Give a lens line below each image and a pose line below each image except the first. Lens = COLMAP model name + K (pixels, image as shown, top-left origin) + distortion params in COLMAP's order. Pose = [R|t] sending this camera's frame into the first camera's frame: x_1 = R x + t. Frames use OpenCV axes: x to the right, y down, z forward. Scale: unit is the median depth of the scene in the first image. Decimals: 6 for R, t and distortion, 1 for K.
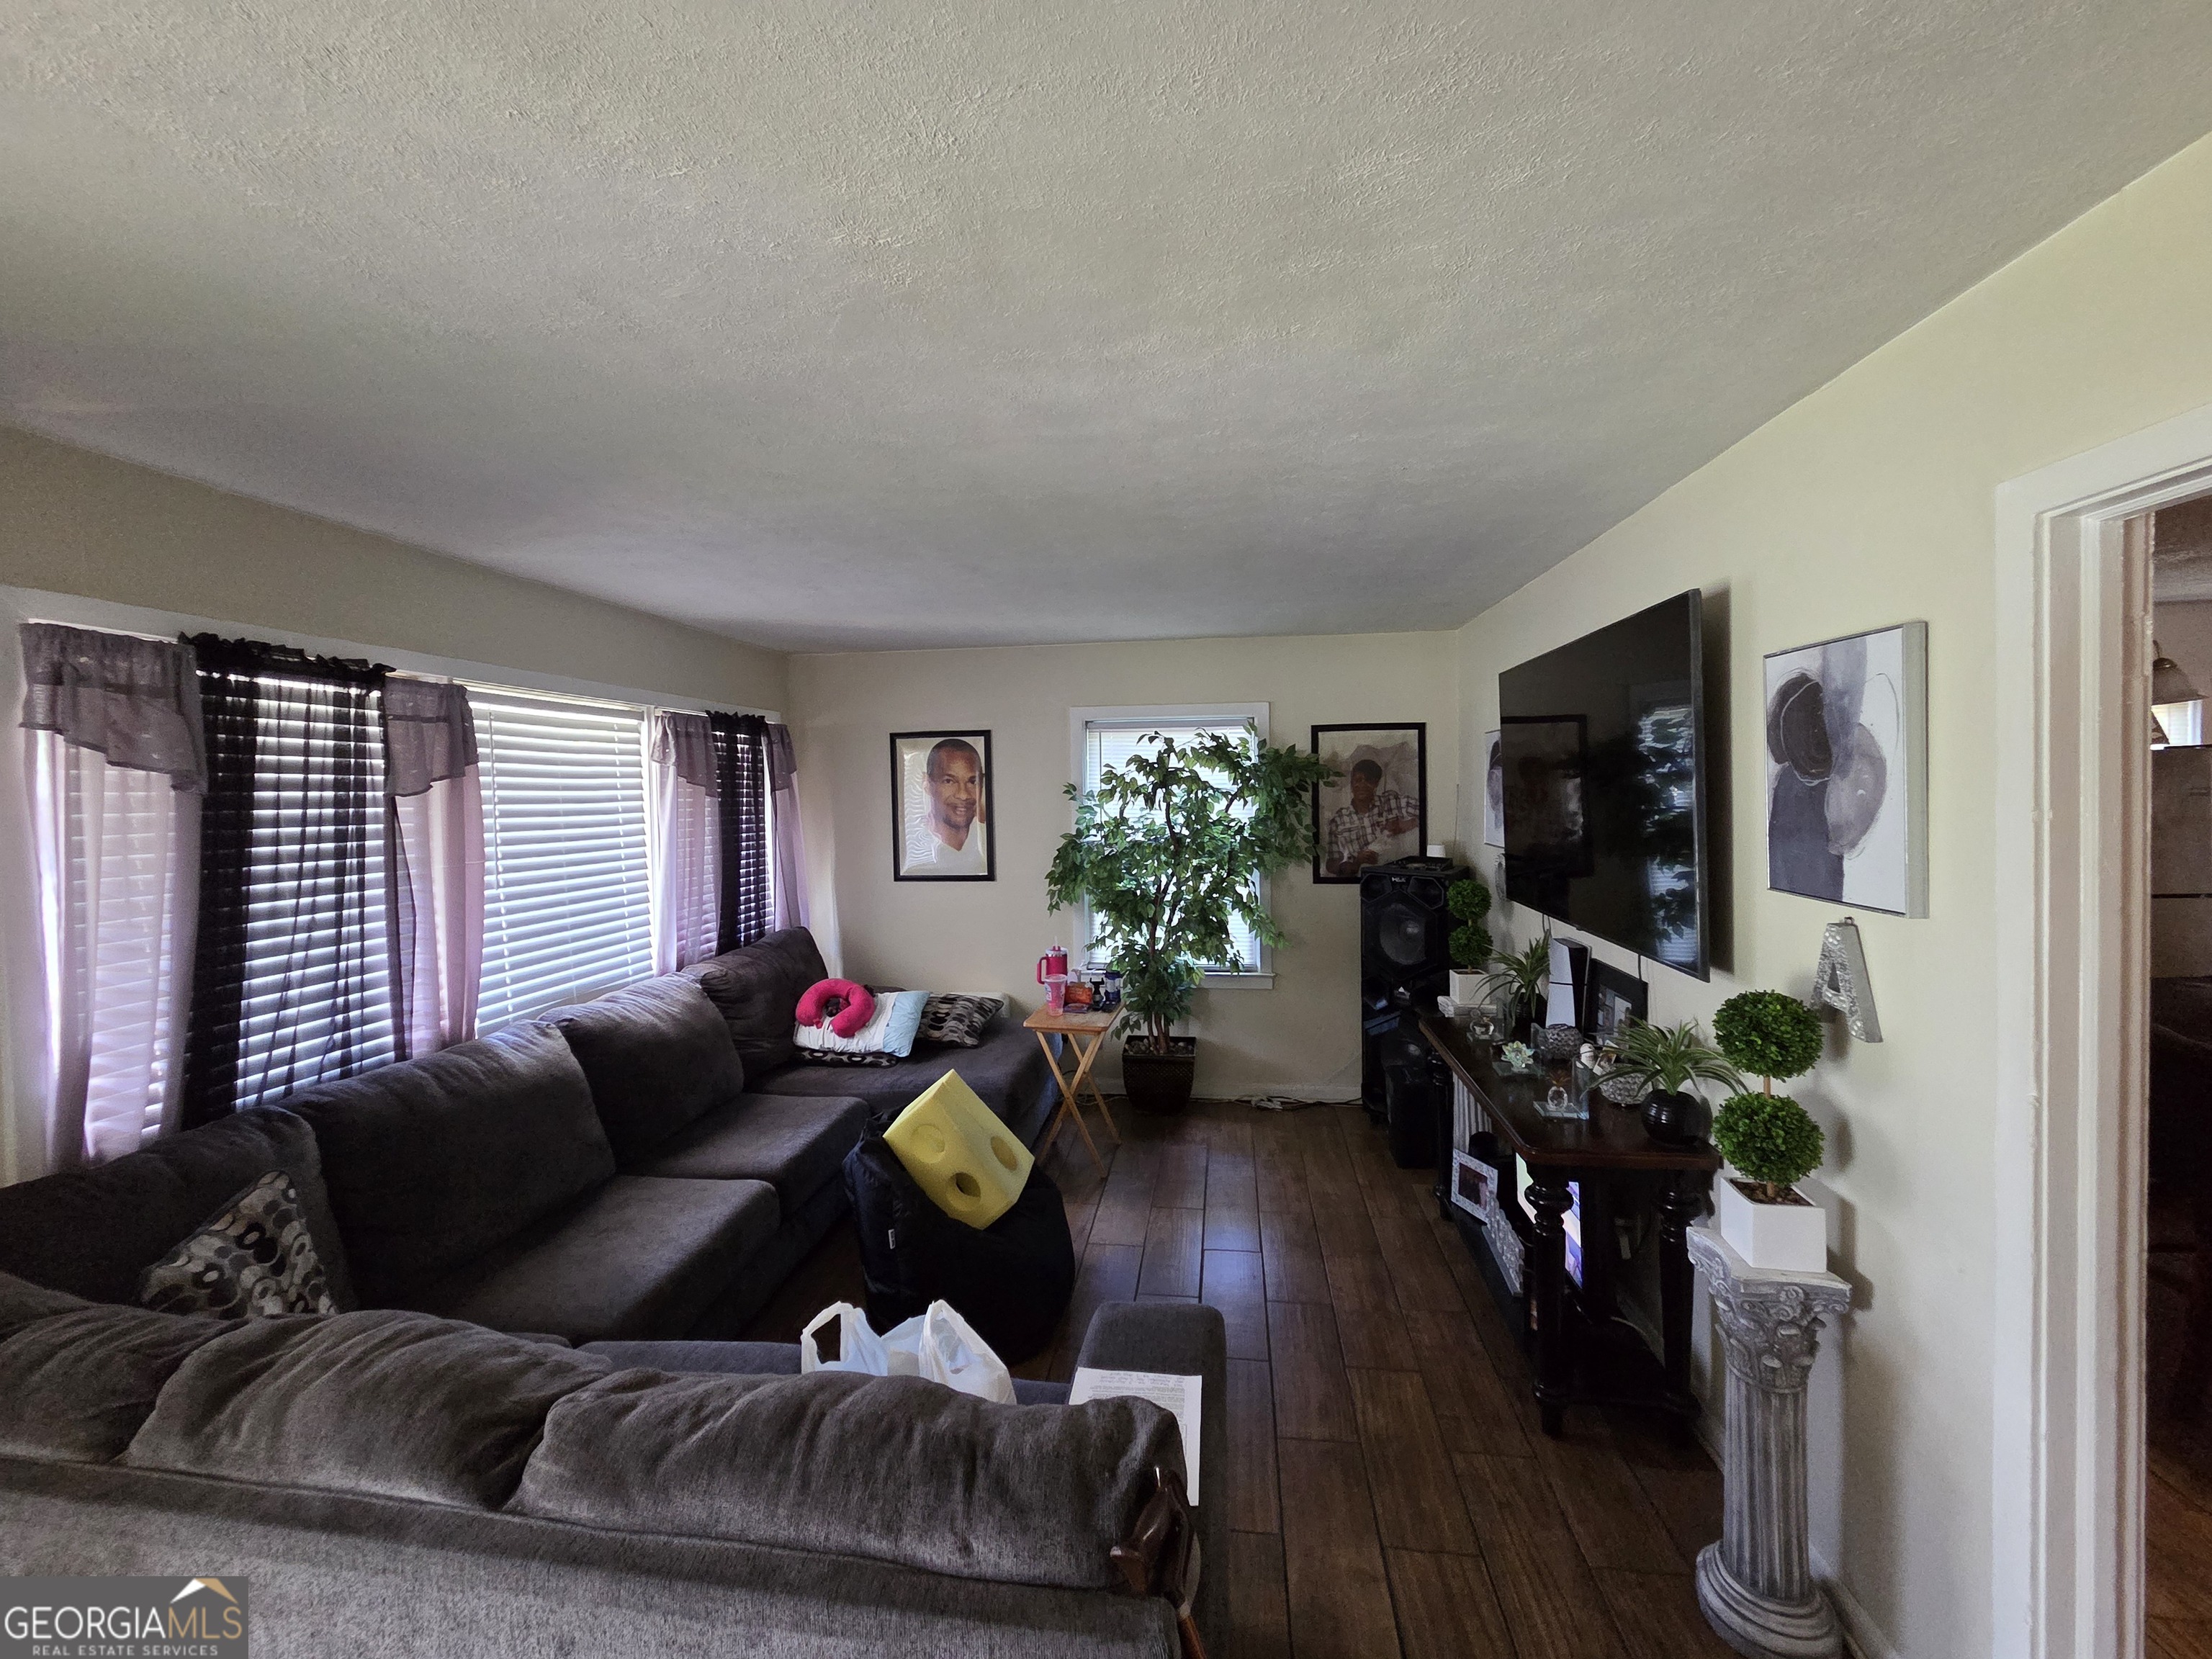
lens RADIAL K [[908.3, 0, 1094.0], [0, 908.3, 801.2], [0, 0, 1]] dist [0.004594, -0.001192]
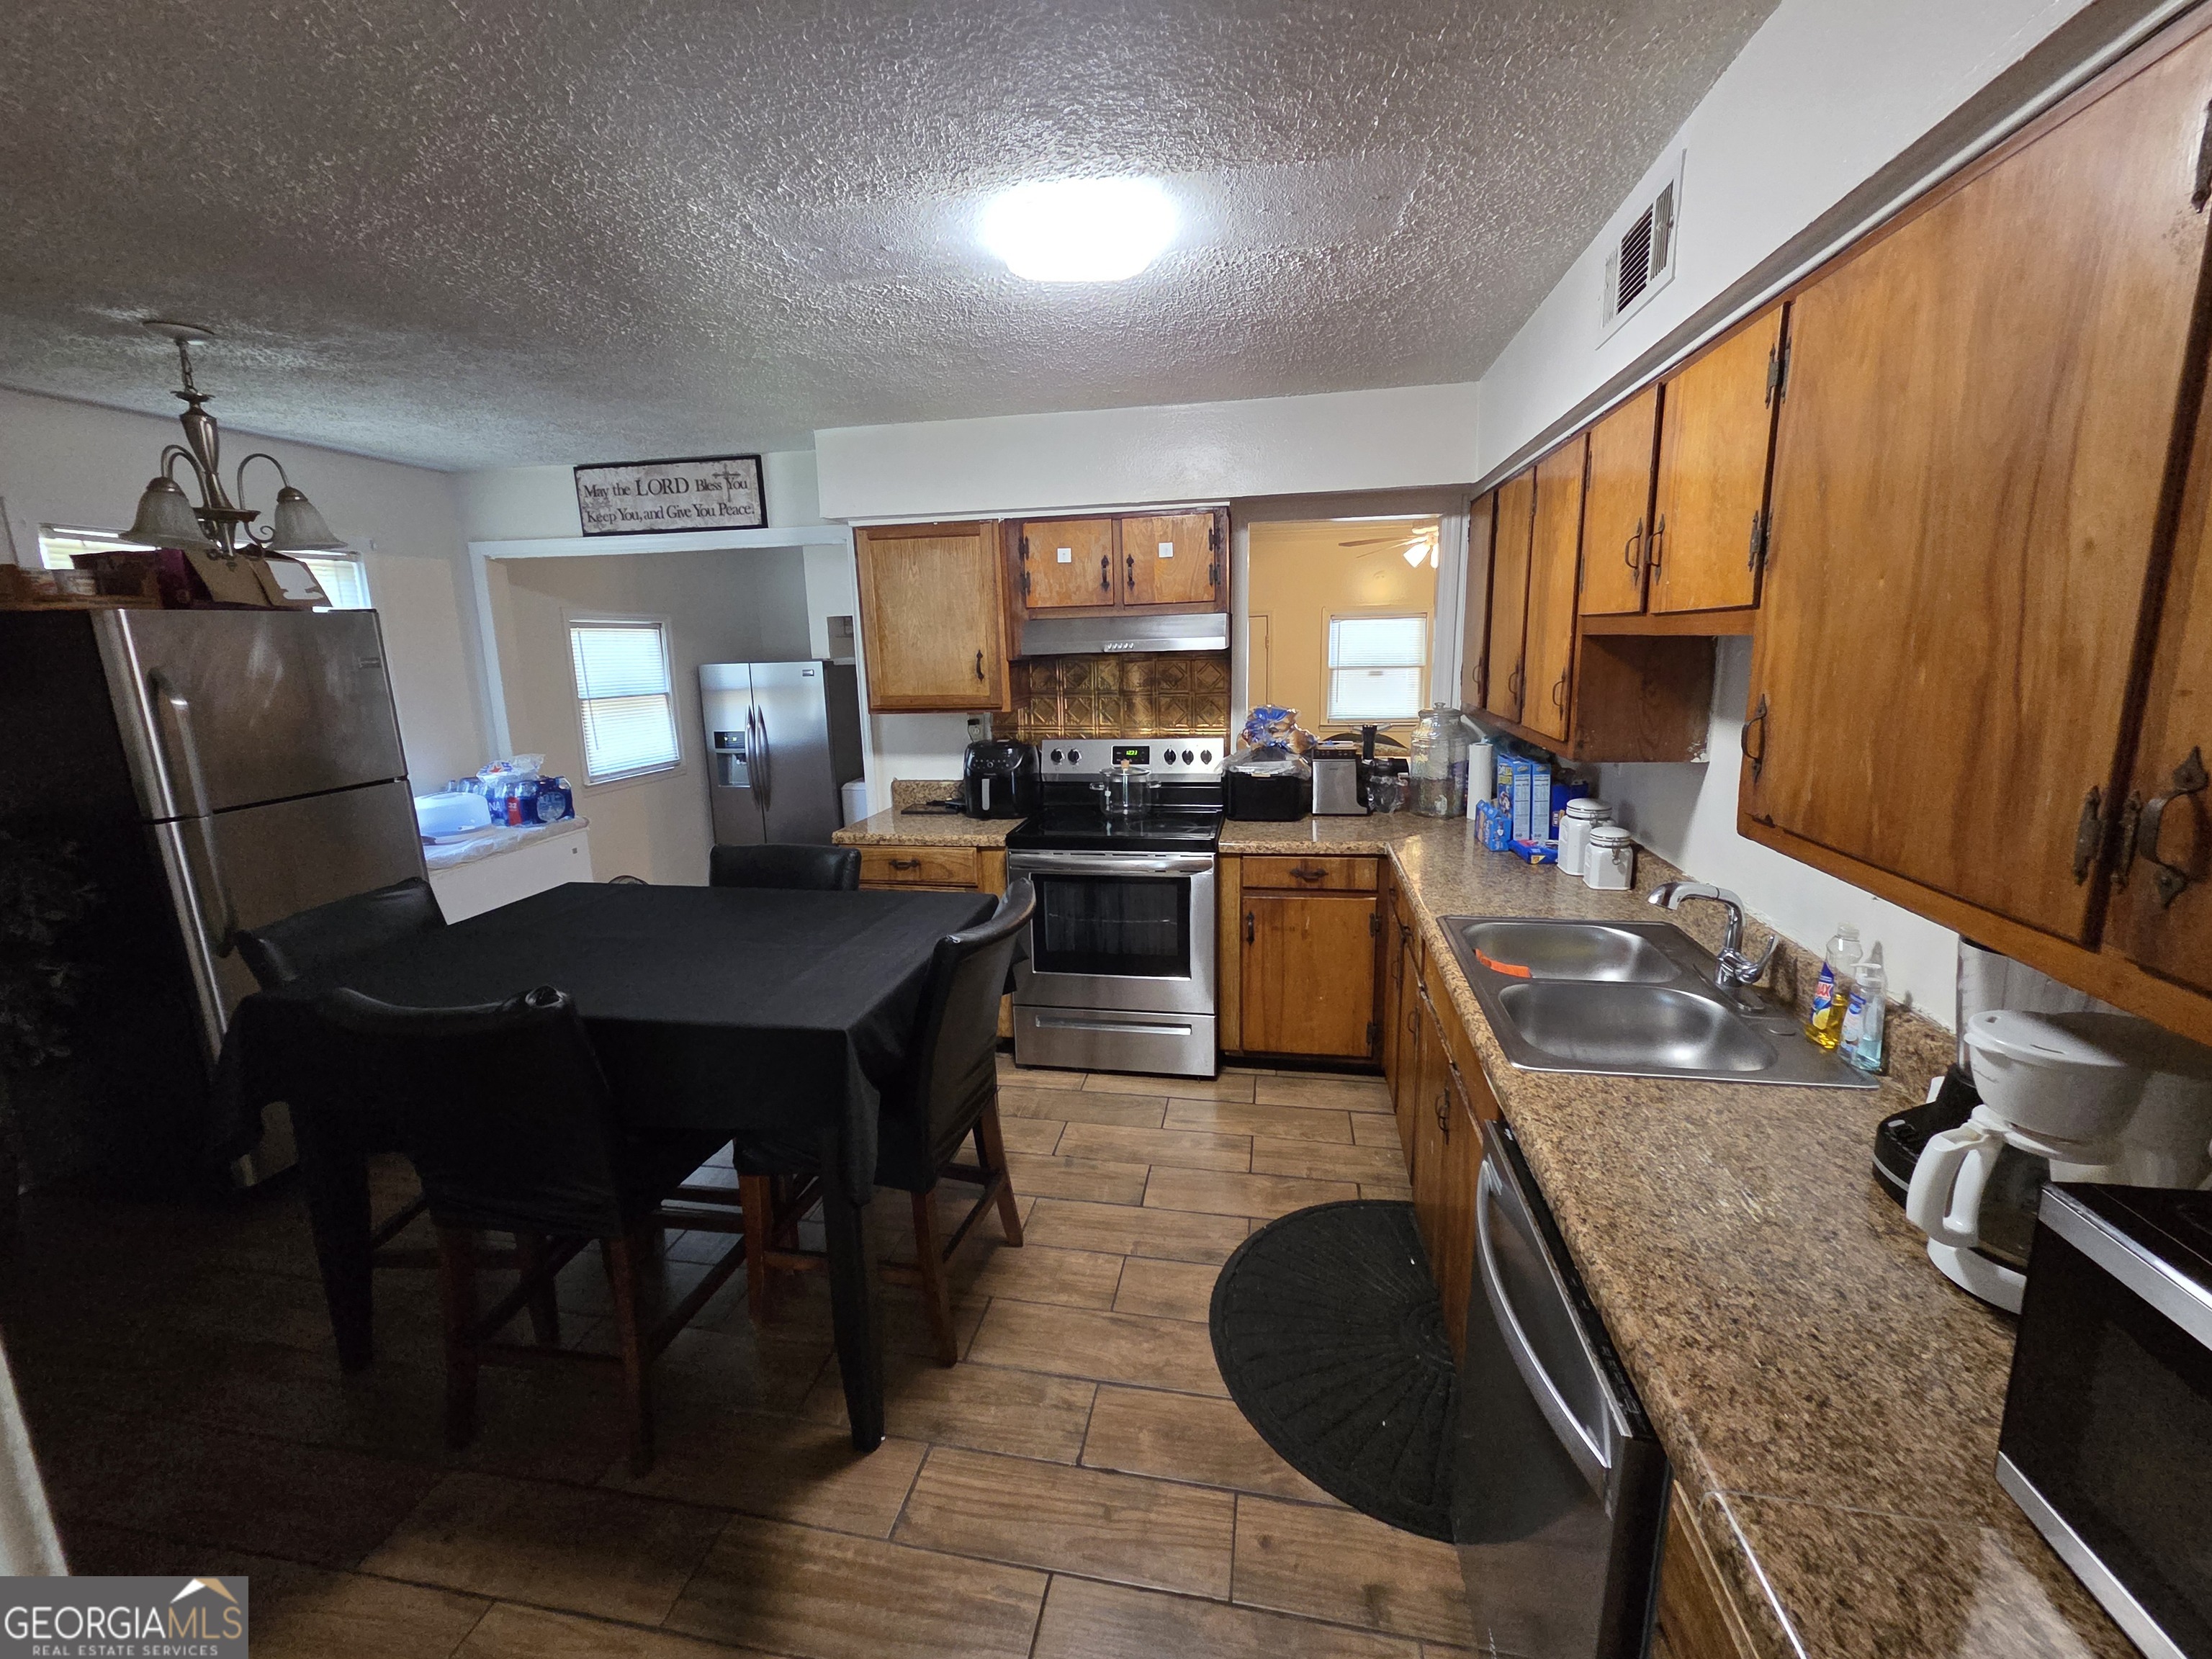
lens RADIAL K [[908.3, 0, 1096.5], [0, 908.3, 815.6], [0, 0, 1]] dist [0.004594, -0.001192]
pose [[0.056768, -0.175390, 0.982861, 0.295970], [0.036111, 0.984165, 0.173537, 0.006054], [-0.997734, 0.025640, 0.062203, 0.203196]]
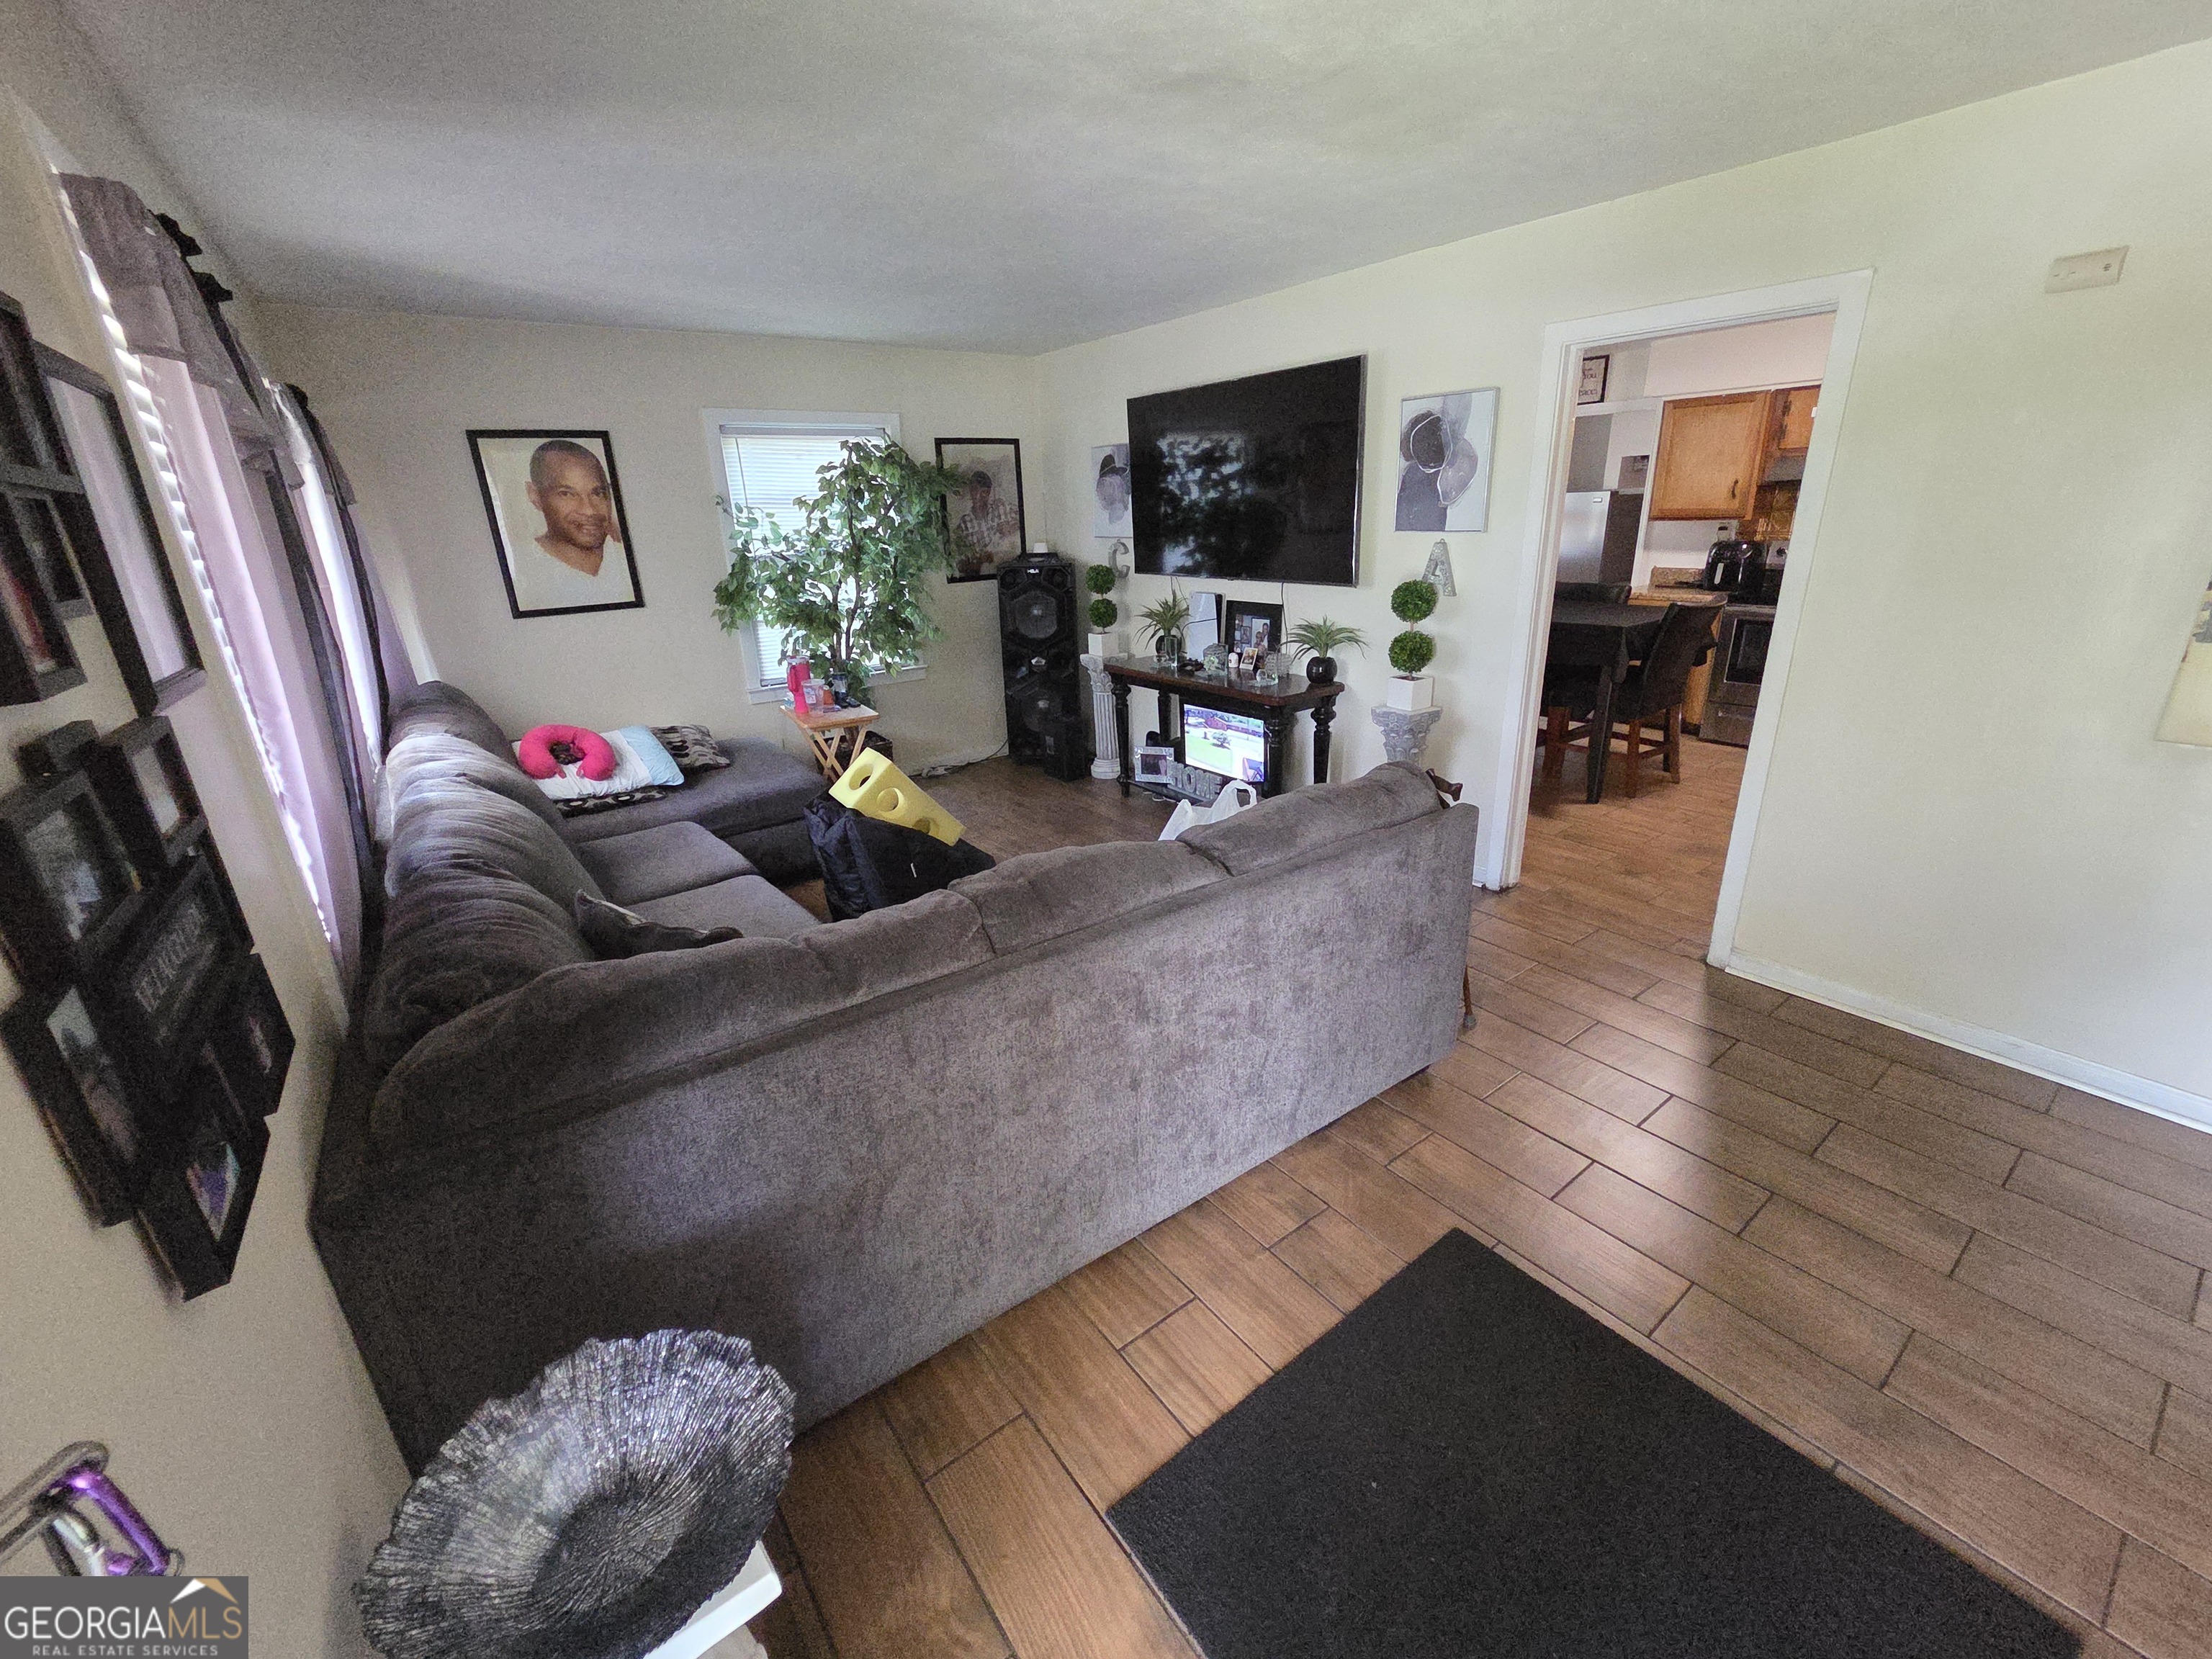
lens RADIAL K [[908.3, 0, 1107.3], [0, 908.3, 816.9], [0, 0, 1]] dist [0.004594, -0.001192]
pose [[0.714745, -0.238803, 0.657353, -0.505200], [0.035339, 0.951032, 0.307066, 0.026928], [-0.698491, -0.196244, 0.688184, -0.010584]]
